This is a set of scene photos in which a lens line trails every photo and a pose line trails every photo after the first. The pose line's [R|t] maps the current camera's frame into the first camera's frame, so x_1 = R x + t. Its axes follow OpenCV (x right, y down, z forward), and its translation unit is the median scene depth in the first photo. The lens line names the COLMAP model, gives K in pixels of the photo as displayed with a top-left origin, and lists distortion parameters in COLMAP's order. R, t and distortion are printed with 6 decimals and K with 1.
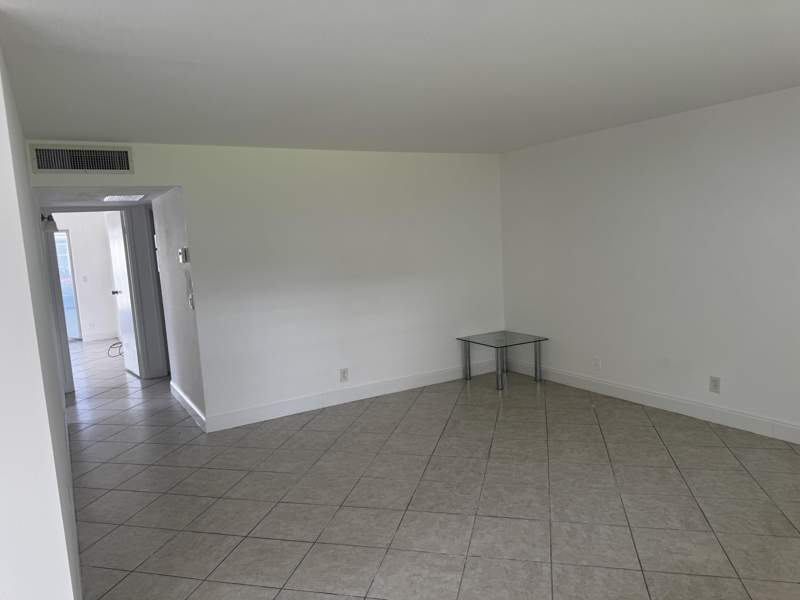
lens RADIAL K [[570.5, 0, 399.9], [0, 570.5, 300.6], [0, 0, 1]] dist [0.007639, 0.000289]
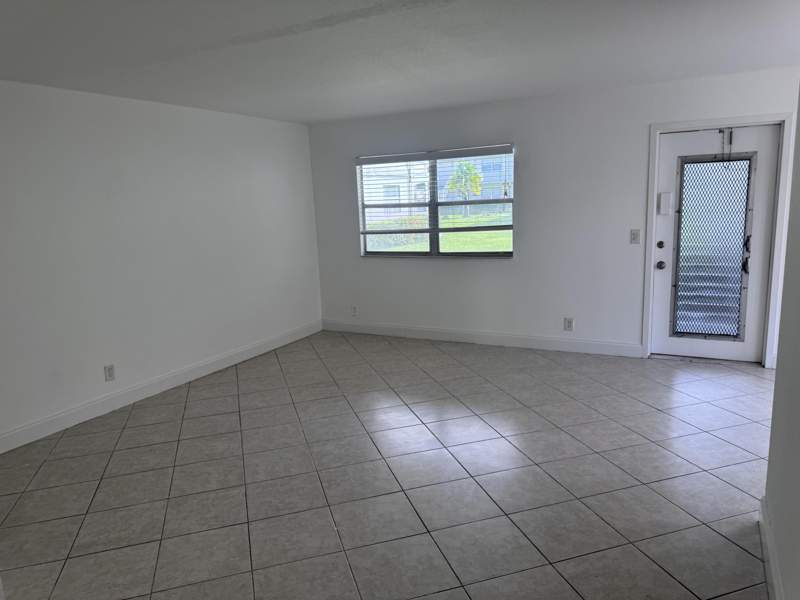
lens RADIAL K [[570.5, 0, 399.9], [0, 570.5, 300.2], [0, 0, 1]] dist [0.007639, 0.000289]
pose [[-0.505953, -0.079193, 0.858918, -0.619590], [0.175772, 0.965416, 0.192552, -0.088430], [-0.844462, 0.248396, -0.474535, 1.123209]]
